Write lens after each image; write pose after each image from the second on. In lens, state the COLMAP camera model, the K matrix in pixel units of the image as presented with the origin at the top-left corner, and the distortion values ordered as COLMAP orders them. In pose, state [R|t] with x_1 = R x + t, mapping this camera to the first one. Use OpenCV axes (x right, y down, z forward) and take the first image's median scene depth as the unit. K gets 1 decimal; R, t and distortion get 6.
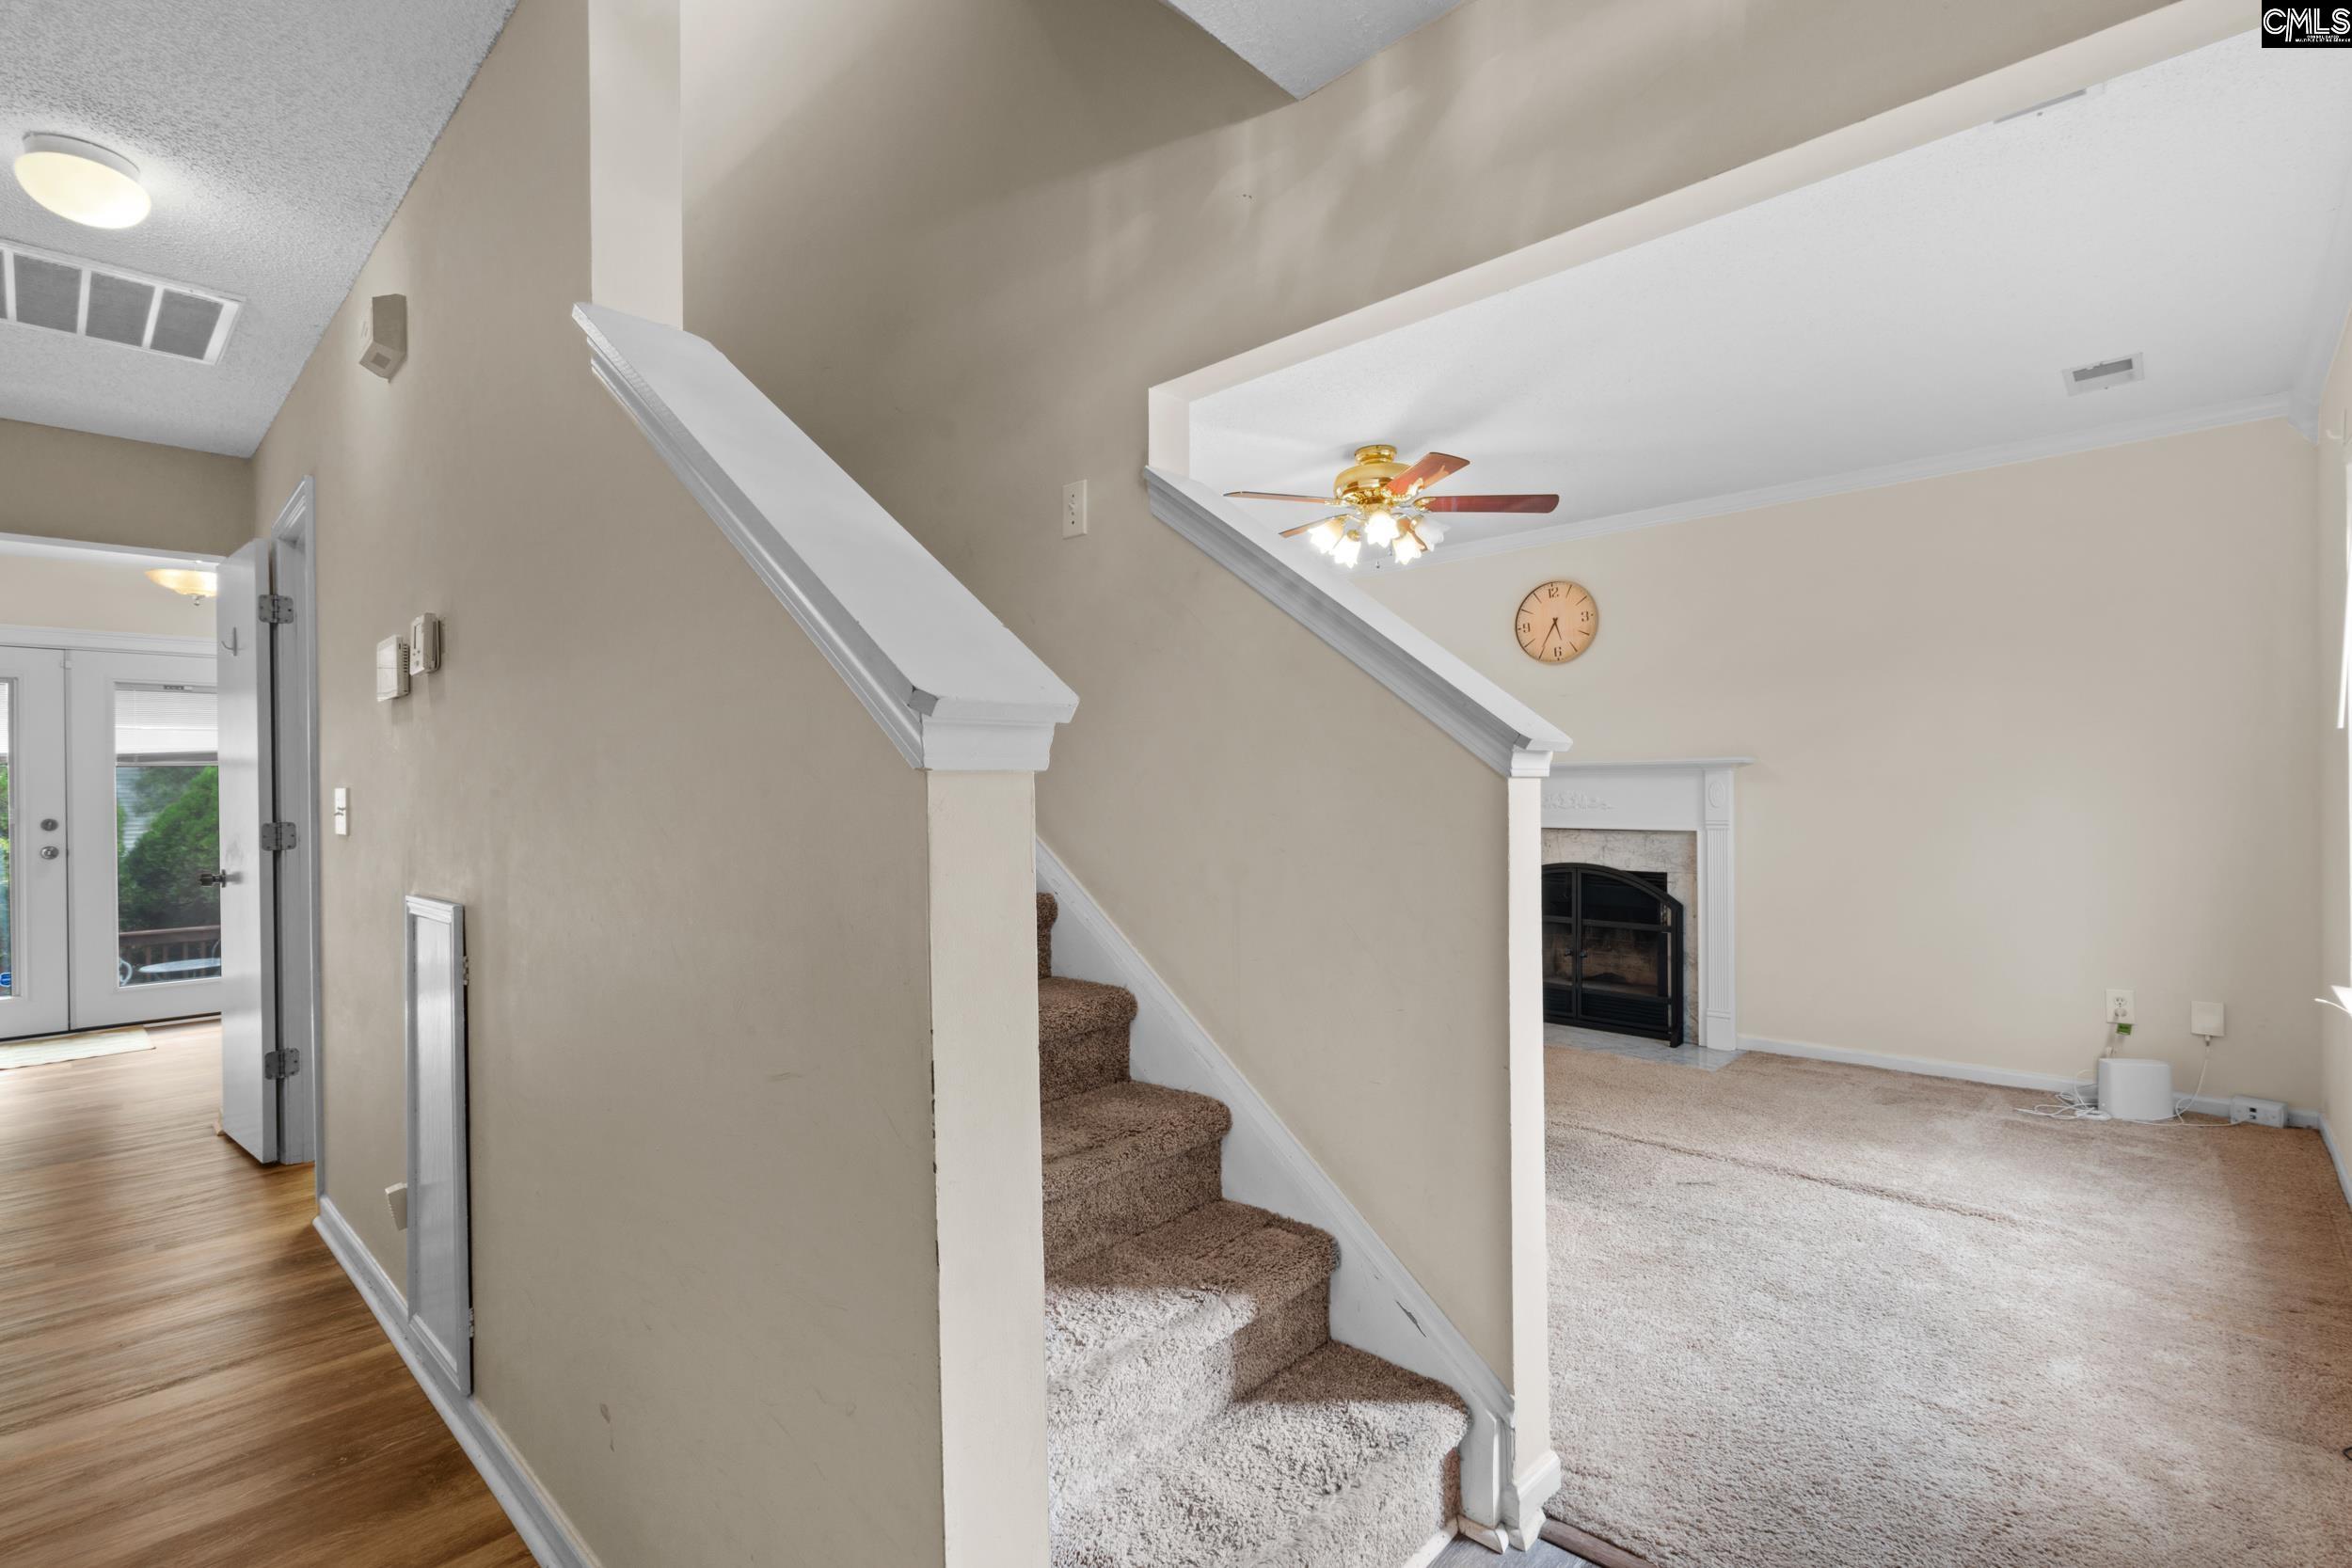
lens RADIAL K [[1091.4, 0, 1168.5], [0, 1091.4, 793.8], [0, 0, 1]] dist [-0.007247, 0.001730]
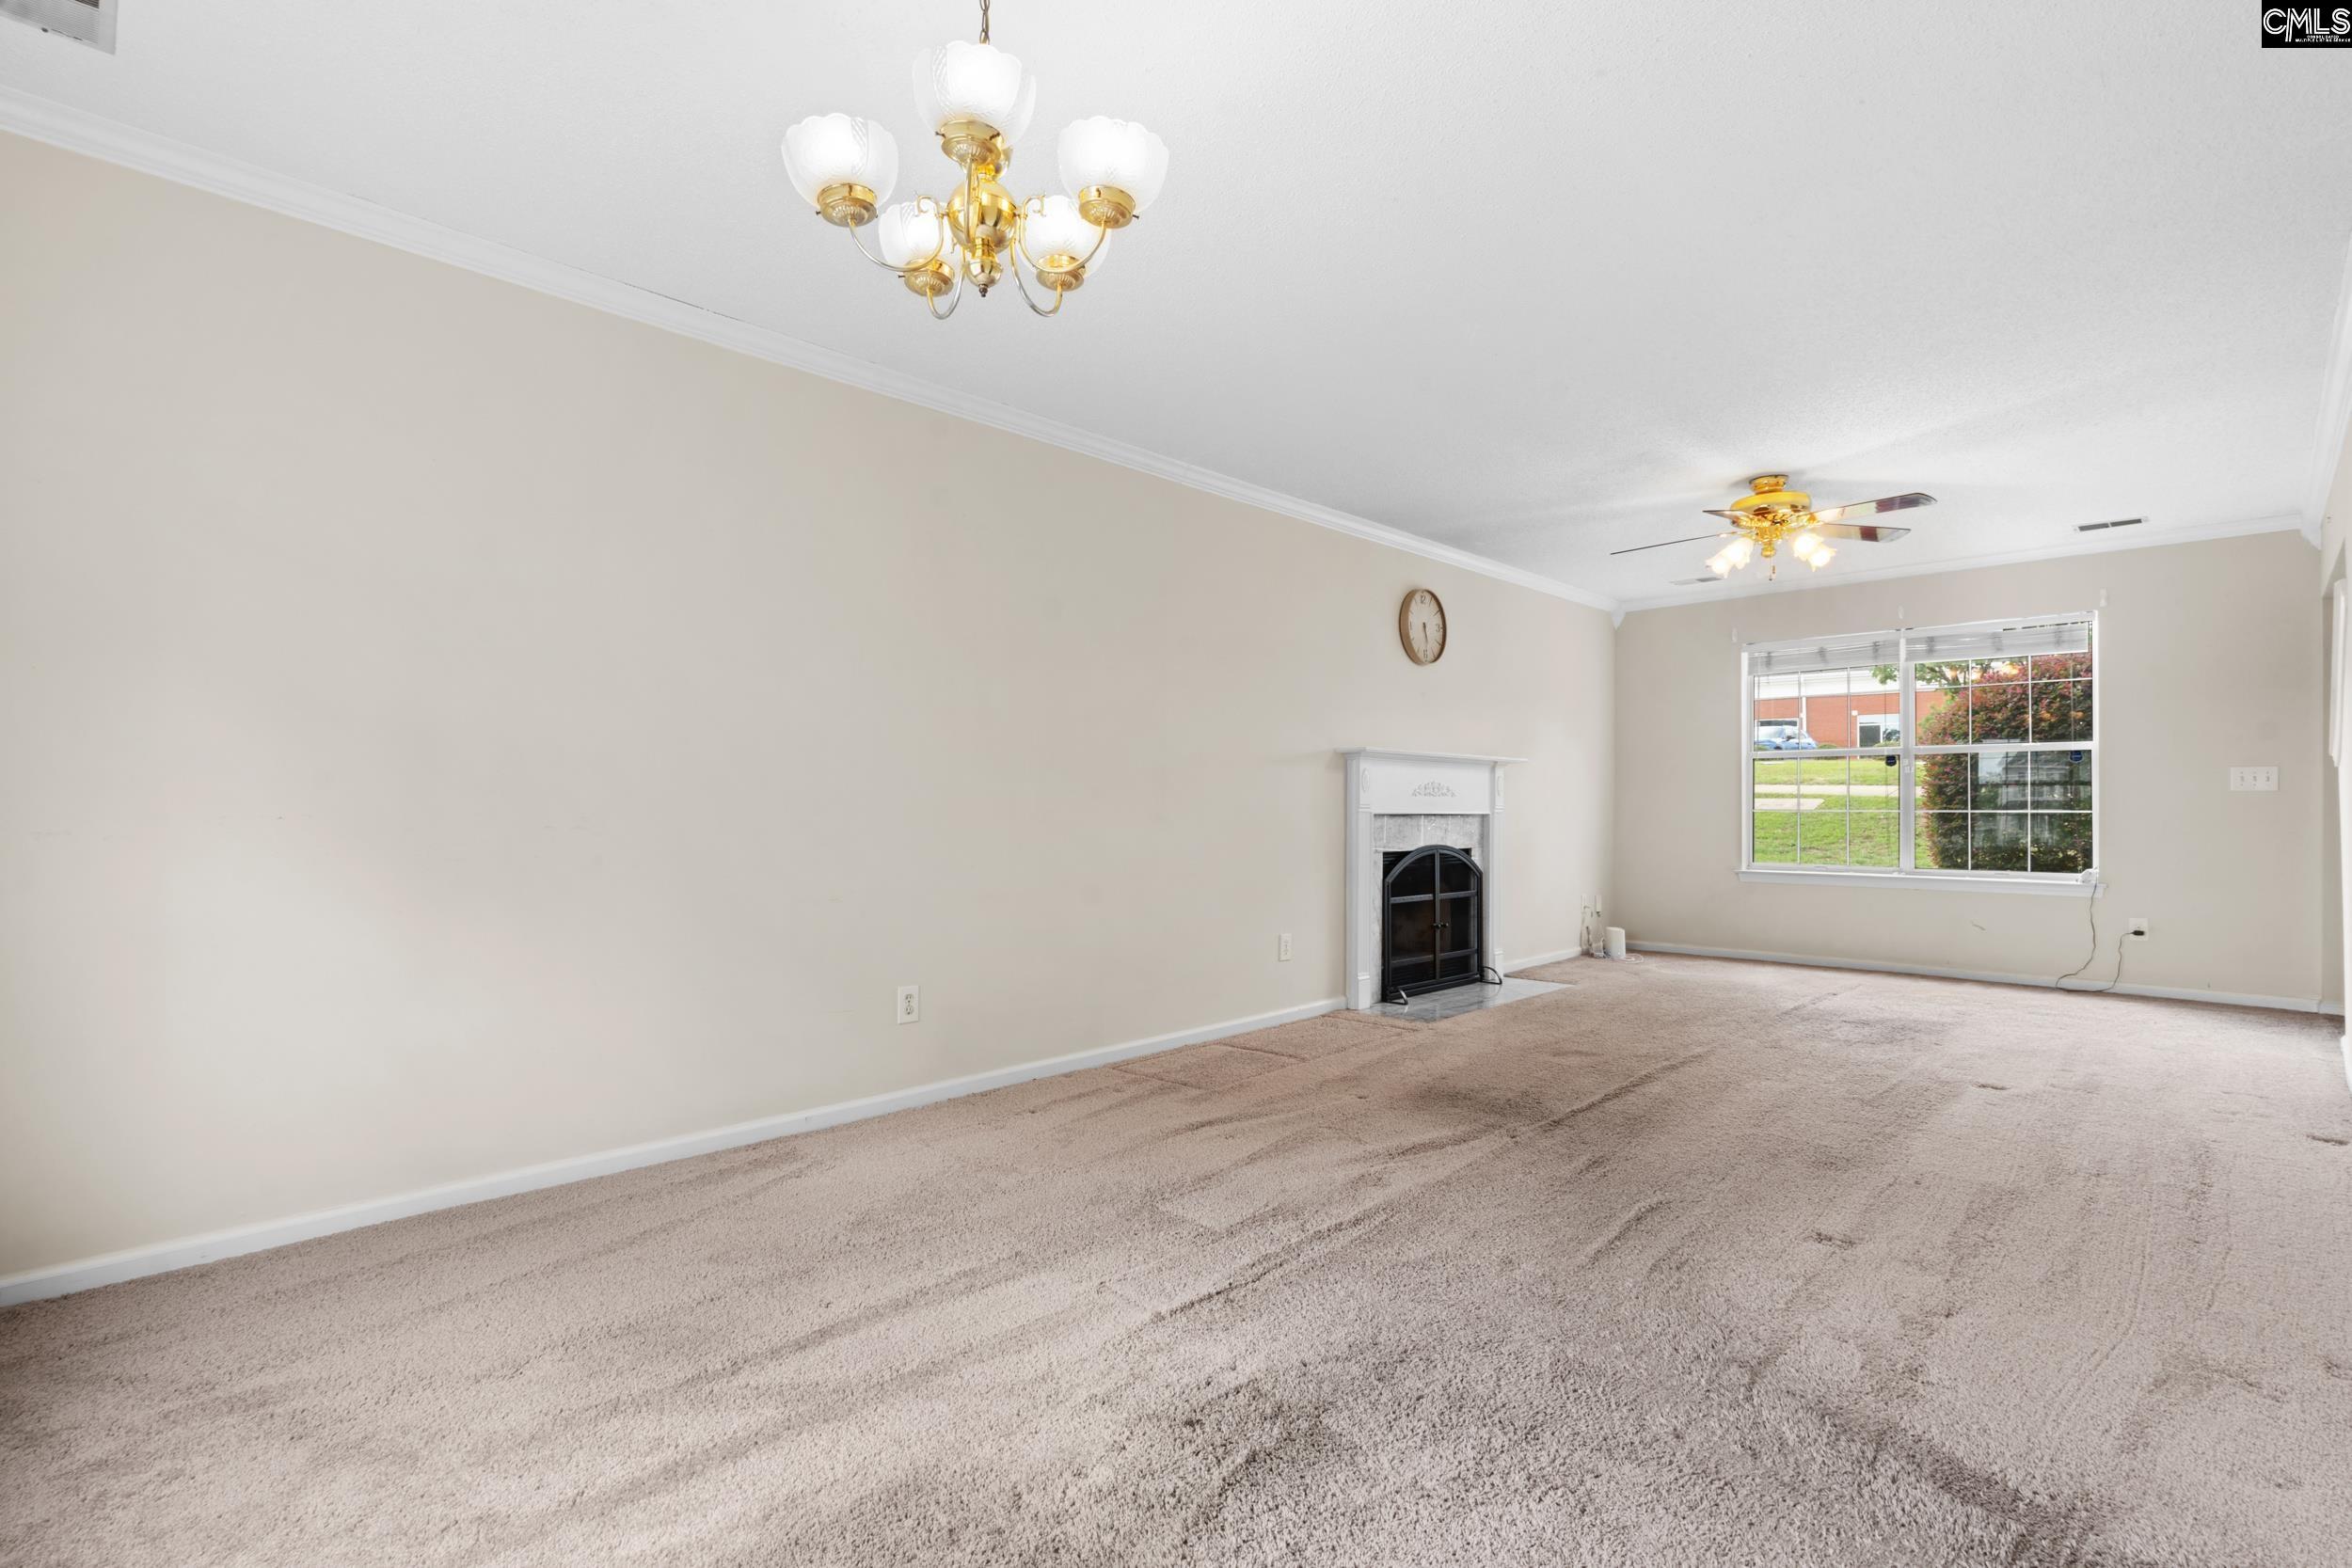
lens RADIAL K [[1091.4, 0, 1162.1], [0, 1091.4, 787.3], [0, 0, 1]] dist [-0.007247, 0.001730]
pose [[0.029314, 0.029126, 0.999146, -0.822516], [0.001044, 0.999574, -0.029169, 0.039881], [-0.999570, 0.001898, 0.029271, 1.357463]]
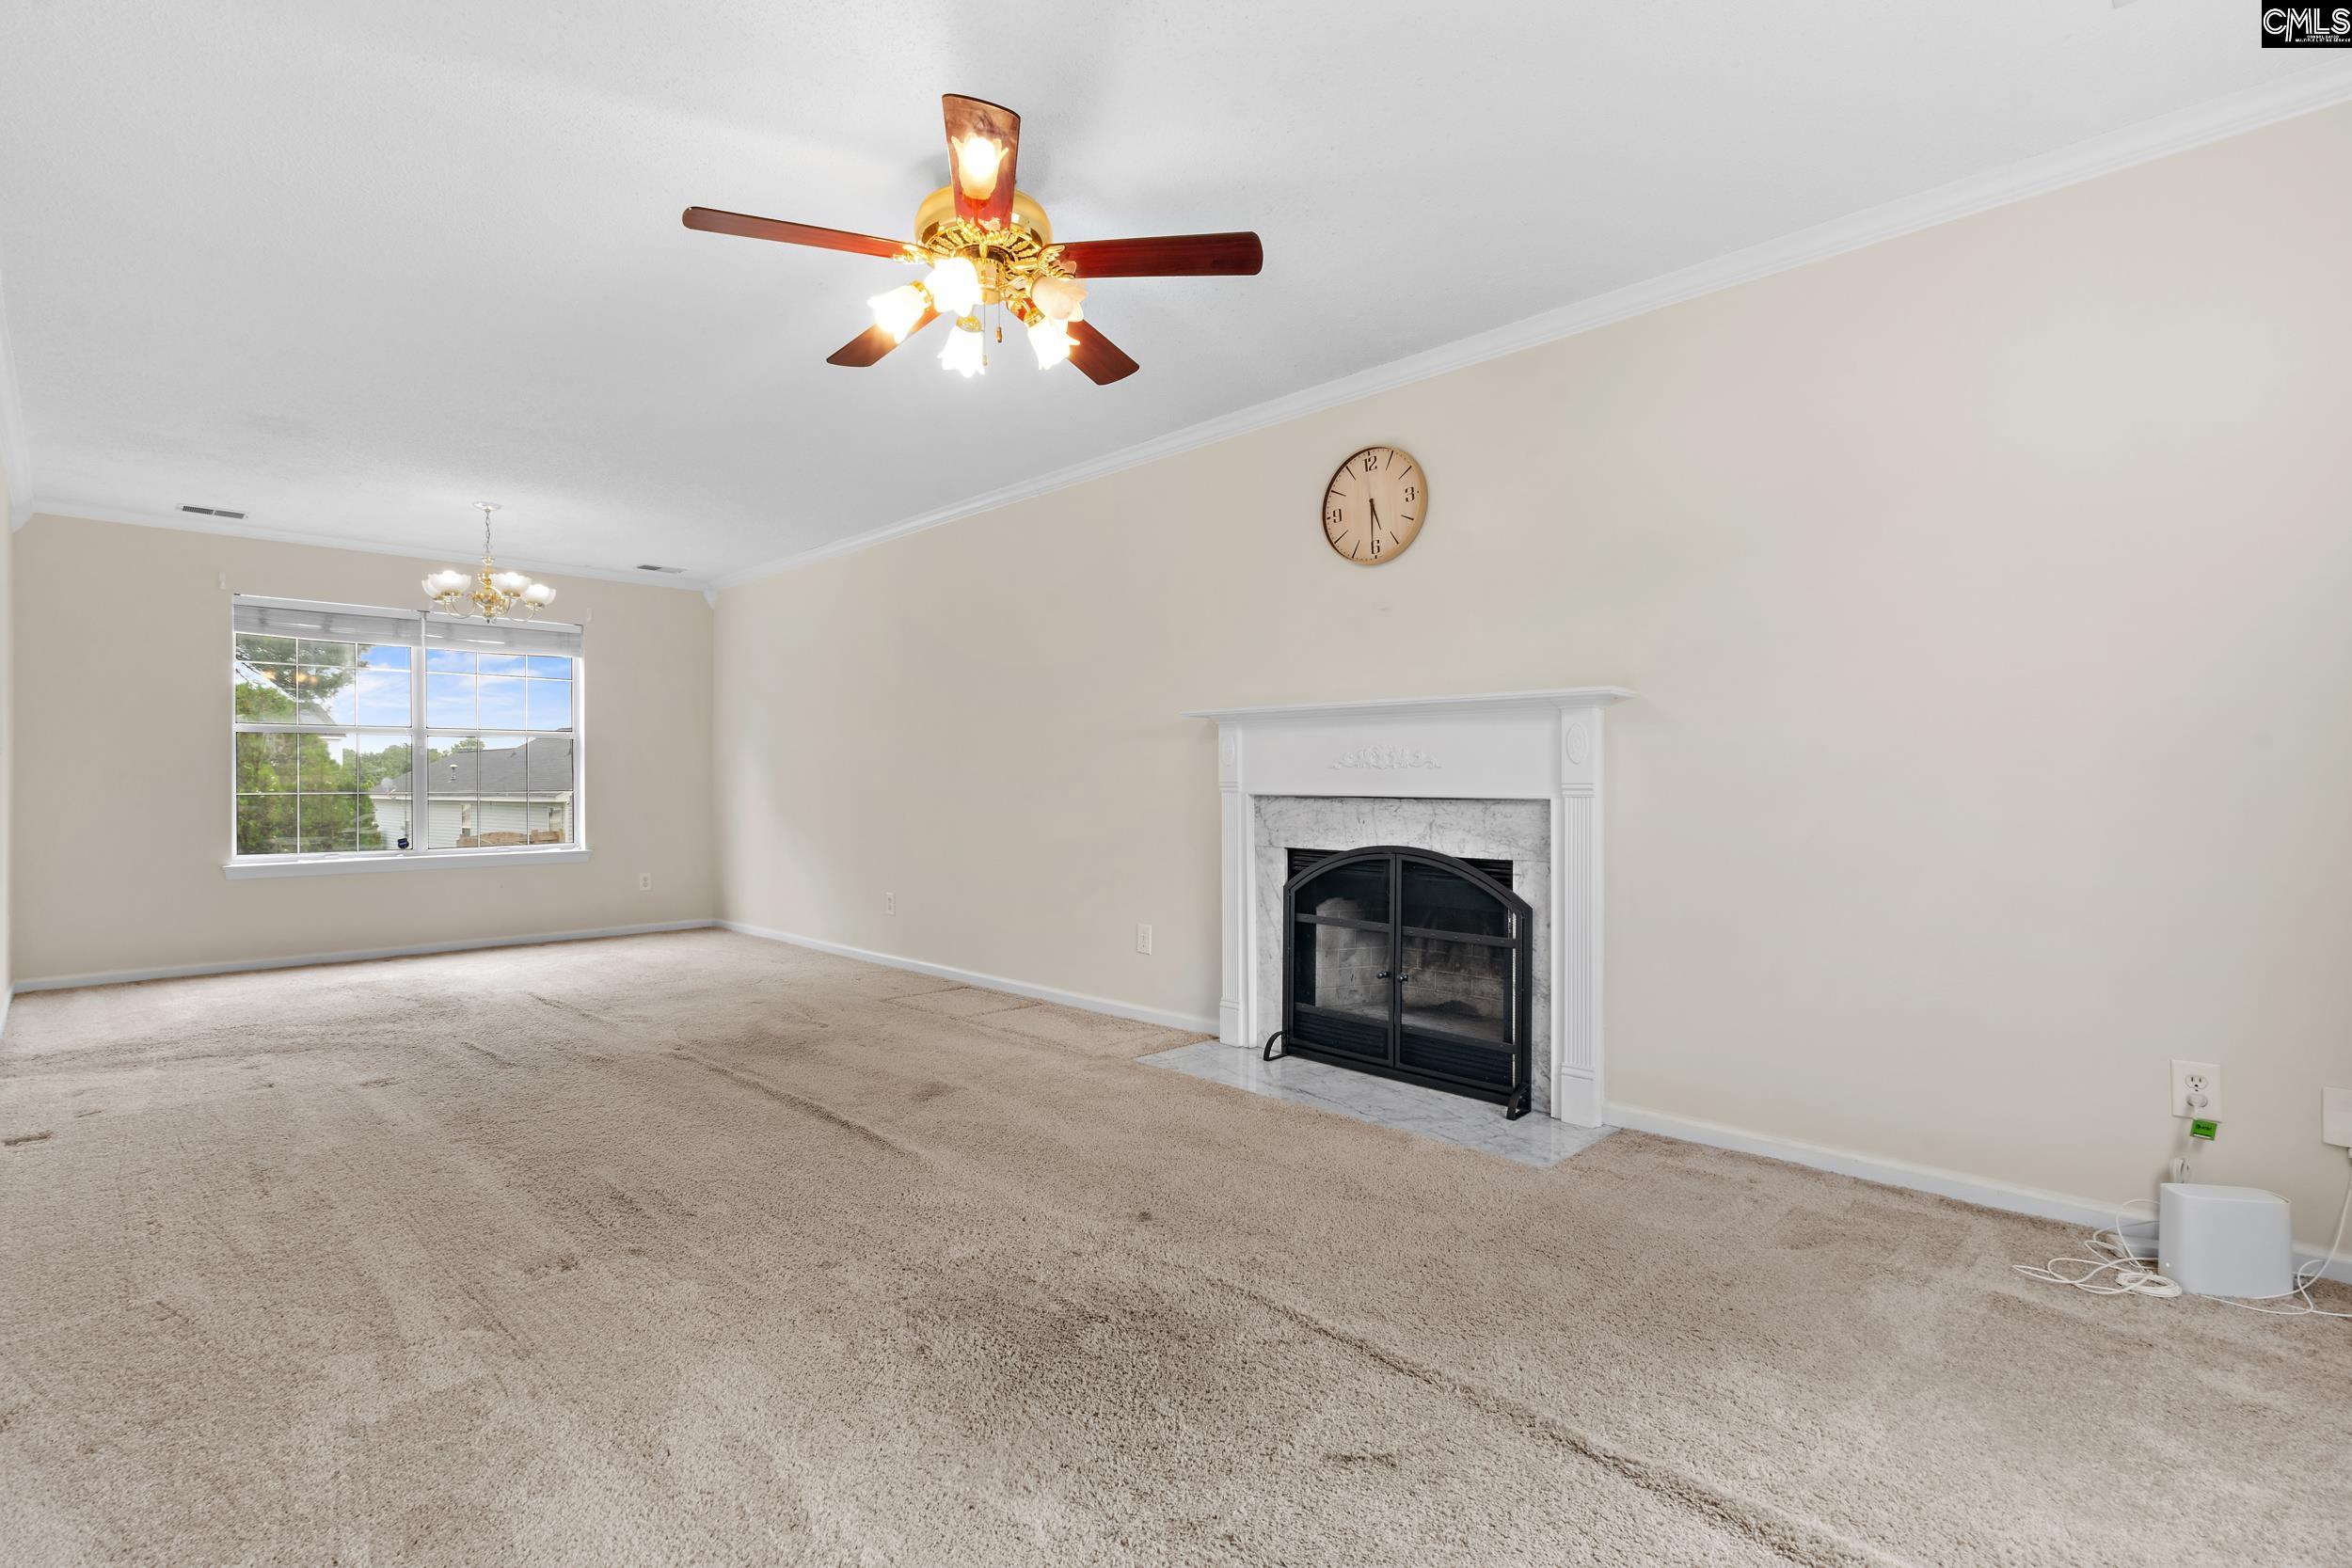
lens RADIAL K [[1091.4, 0, 1172.0], [0, 1091.4, 781.3], [0, 0, 1]] dist [-0.007247, 0.001730]
pose [[0.999712, 0.008561, -0.022411, 0.266292], [-0.008646, 0.999956, -0.003673, 0.027708], [0.022378, 0.003866, 0.999742, 0.319608]]
